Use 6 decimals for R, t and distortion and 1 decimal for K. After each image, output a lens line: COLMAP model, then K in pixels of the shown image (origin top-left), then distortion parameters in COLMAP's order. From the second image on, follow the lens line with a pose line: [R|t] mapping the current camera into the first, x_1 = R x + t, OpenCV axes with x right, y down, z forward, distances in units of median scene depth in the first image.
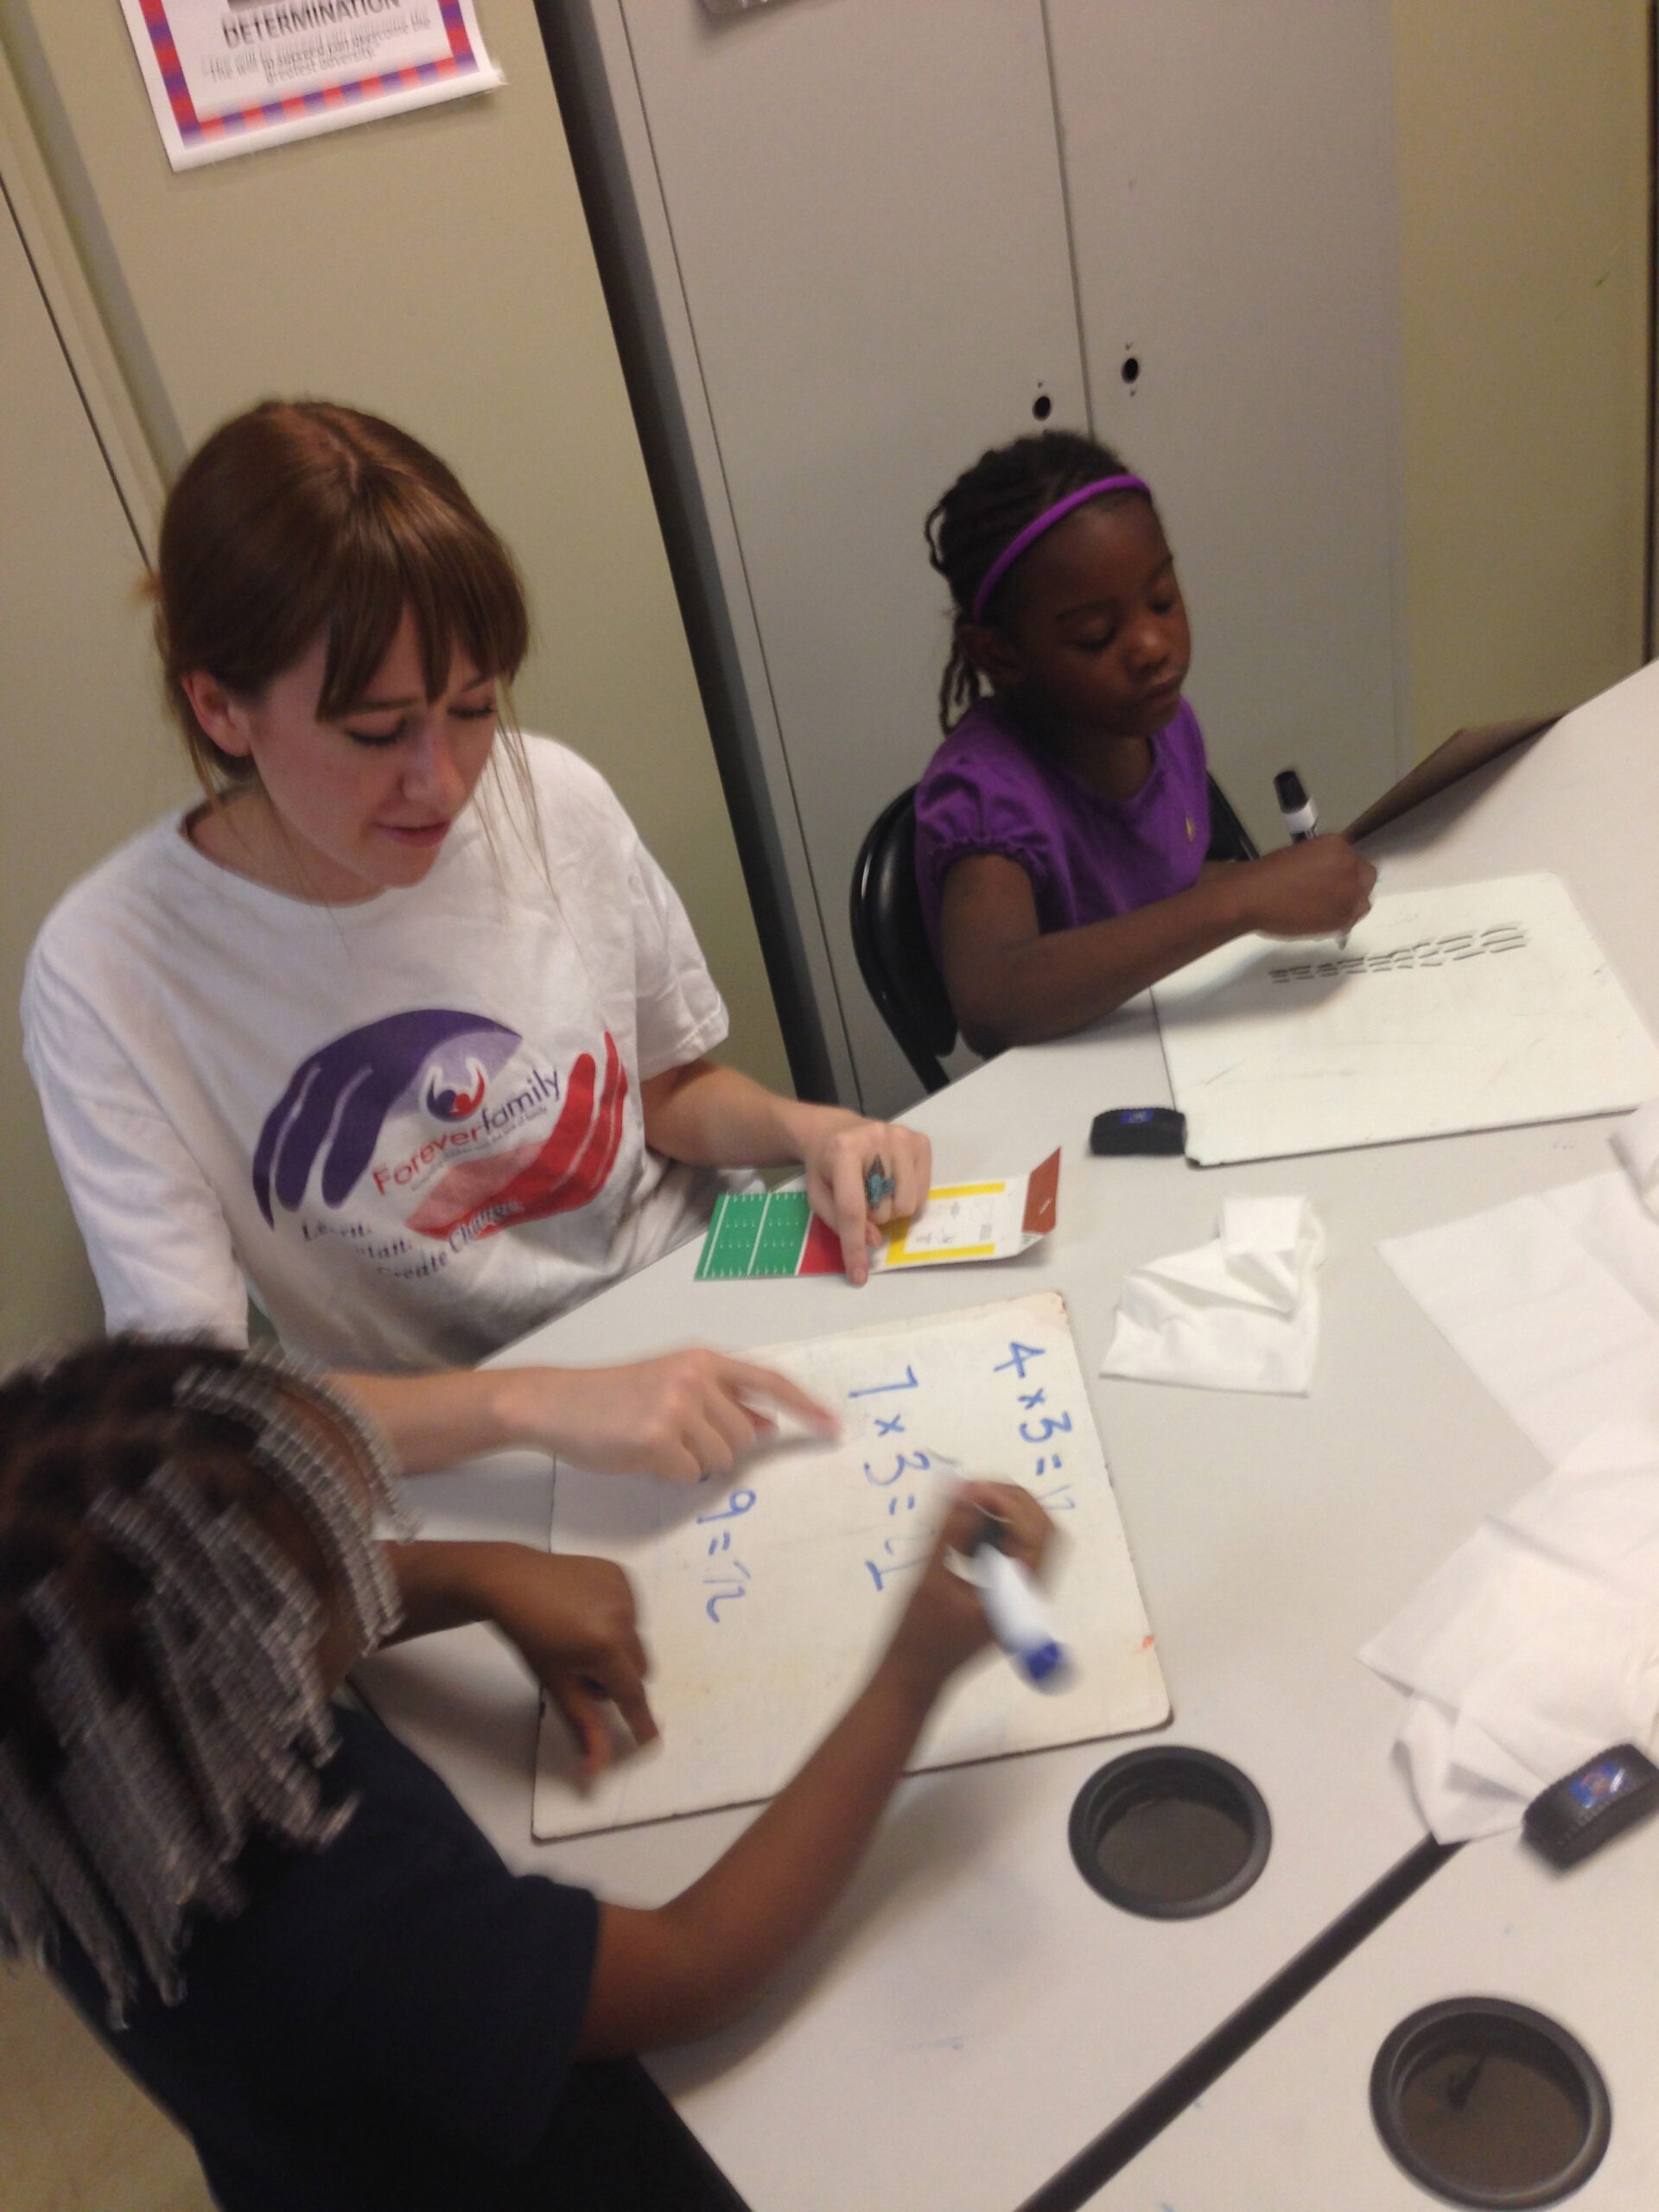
lens RADIAL K [[1960.6, 0, 831.1], [0, 1960.6, 1075.8], [0, 0, 1]] dist [0.002811, -0.122822]
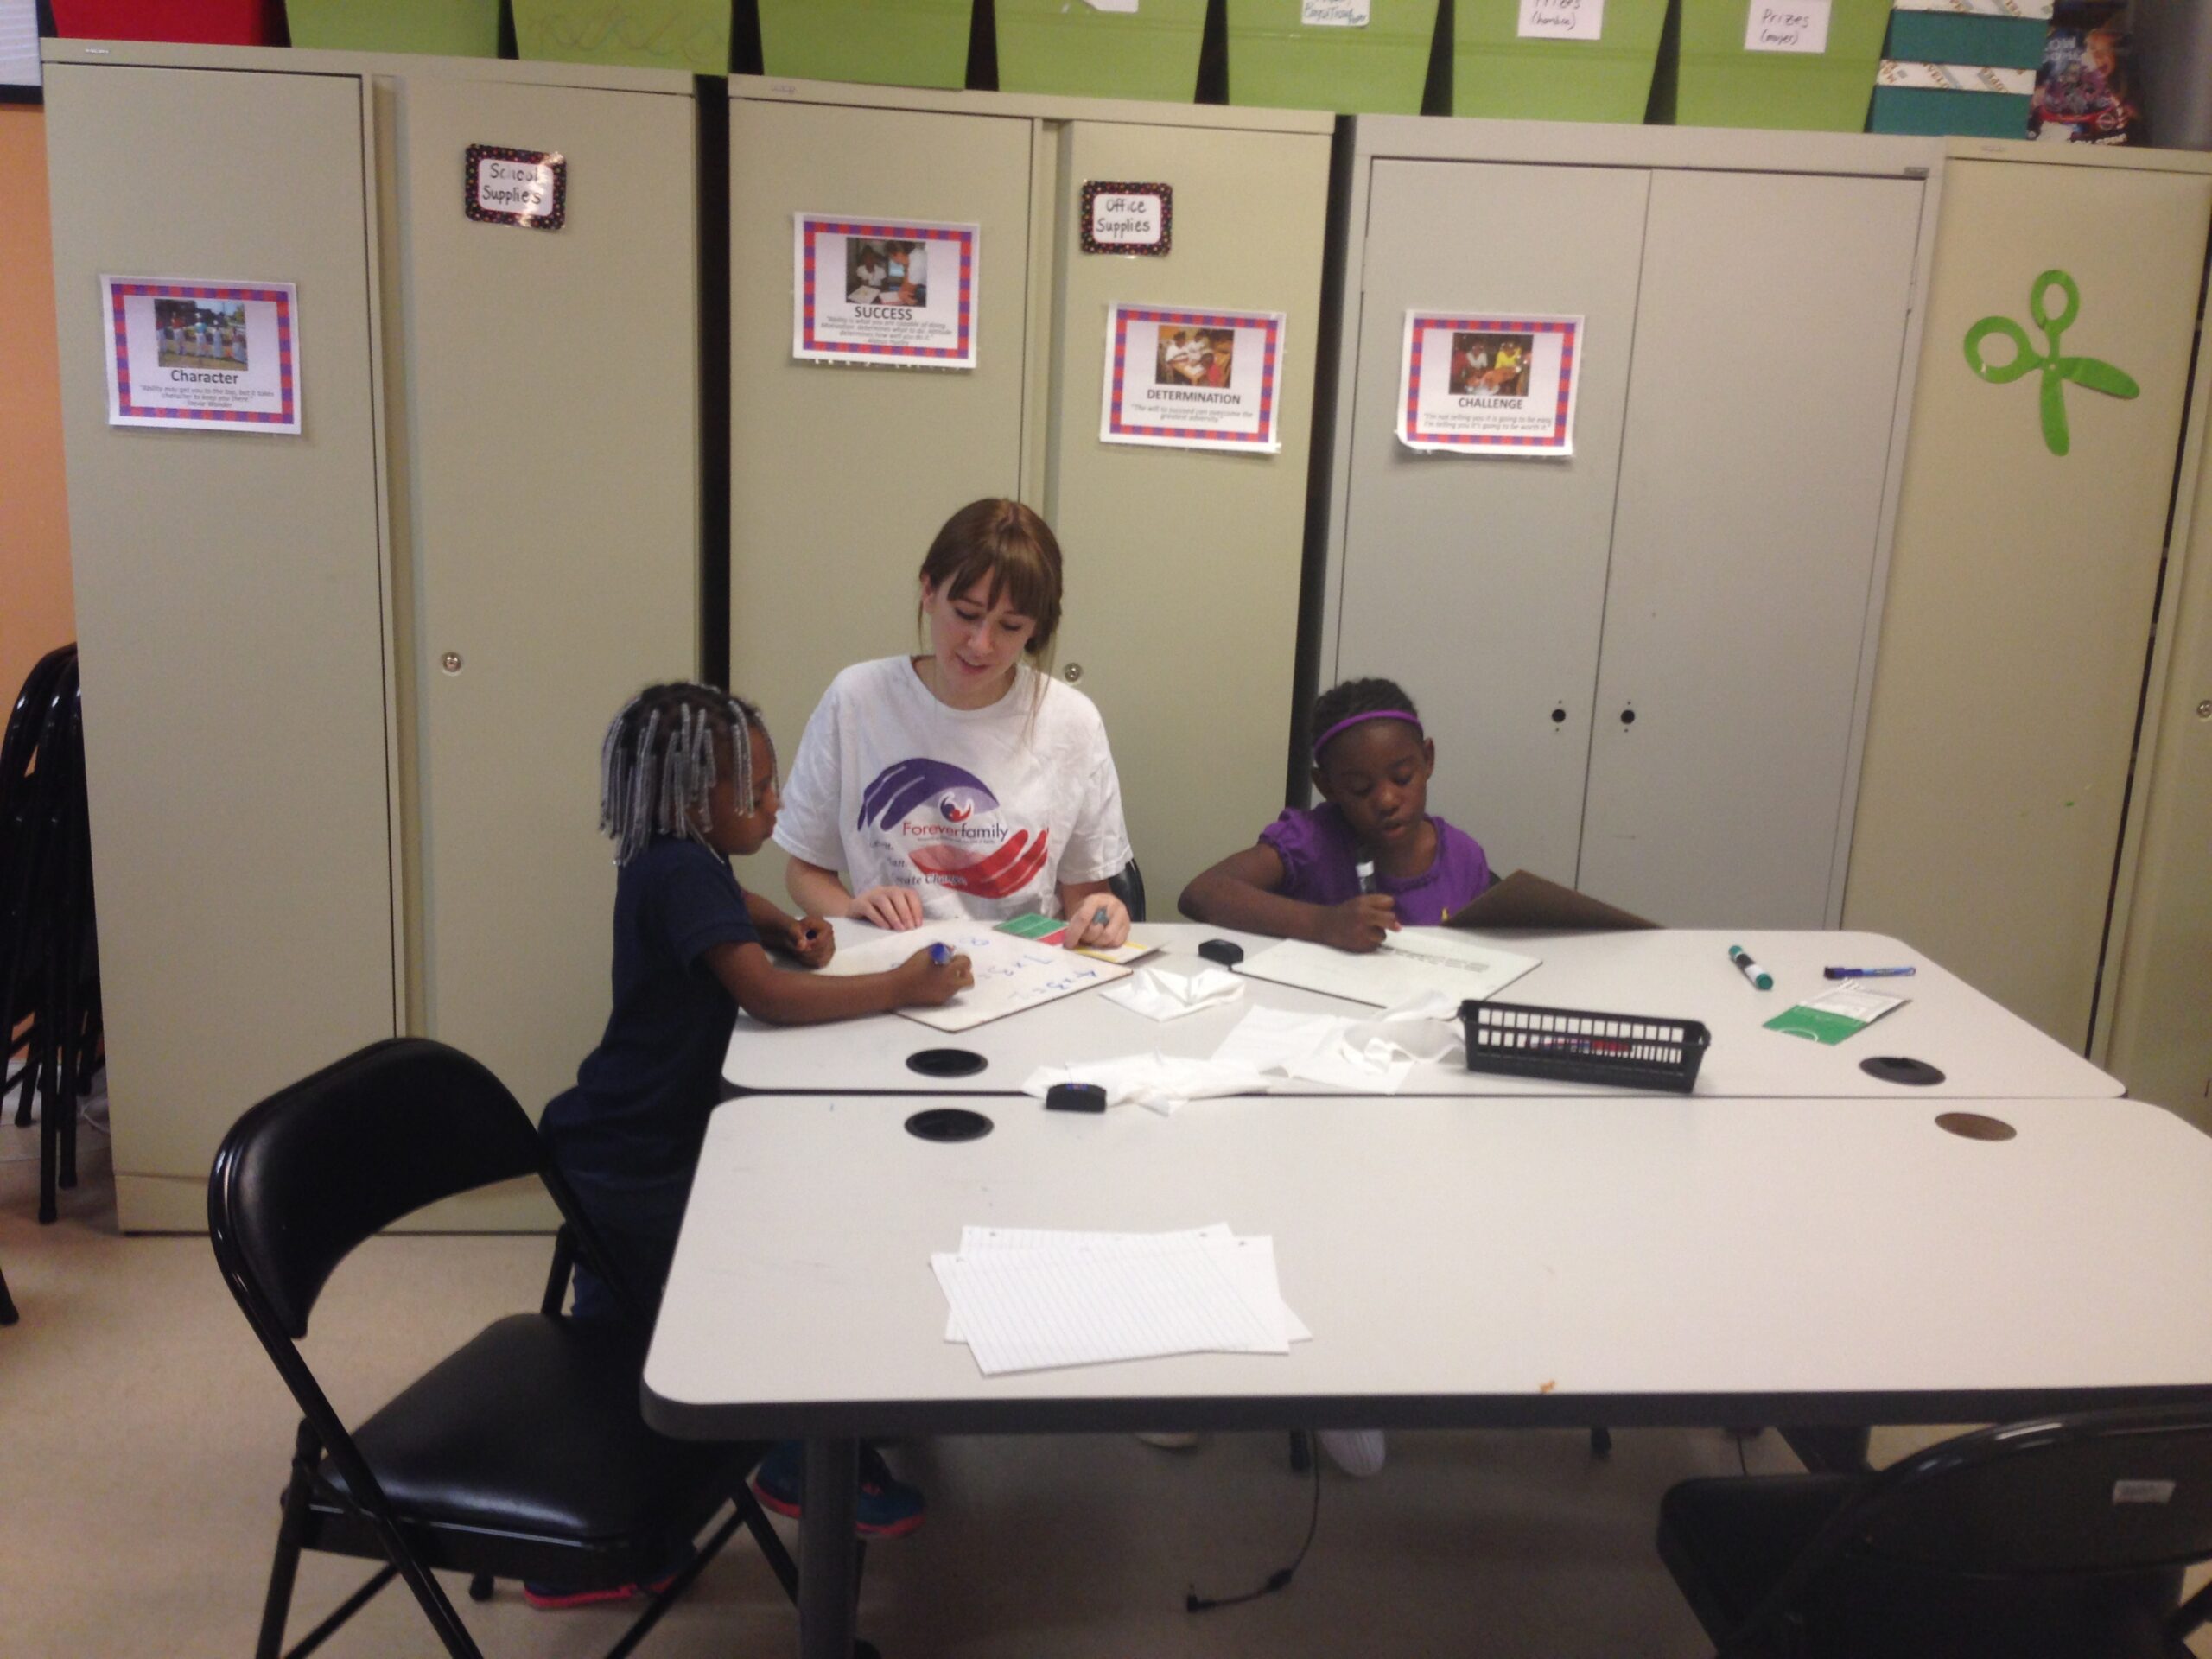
lens RADIAL K [[1960.6, 0, 1106.0], [0, 1960.6, 829.5], [0, 0, 1]] dist [0.002811, -0.122822]
pose [[0.790468, 0.317531, -0.523770, 1.044593], [-0.475491, 0.857158, -0.197962, 0.364493], [0.386094, 0.405531, 0.828539, -0.696984]]
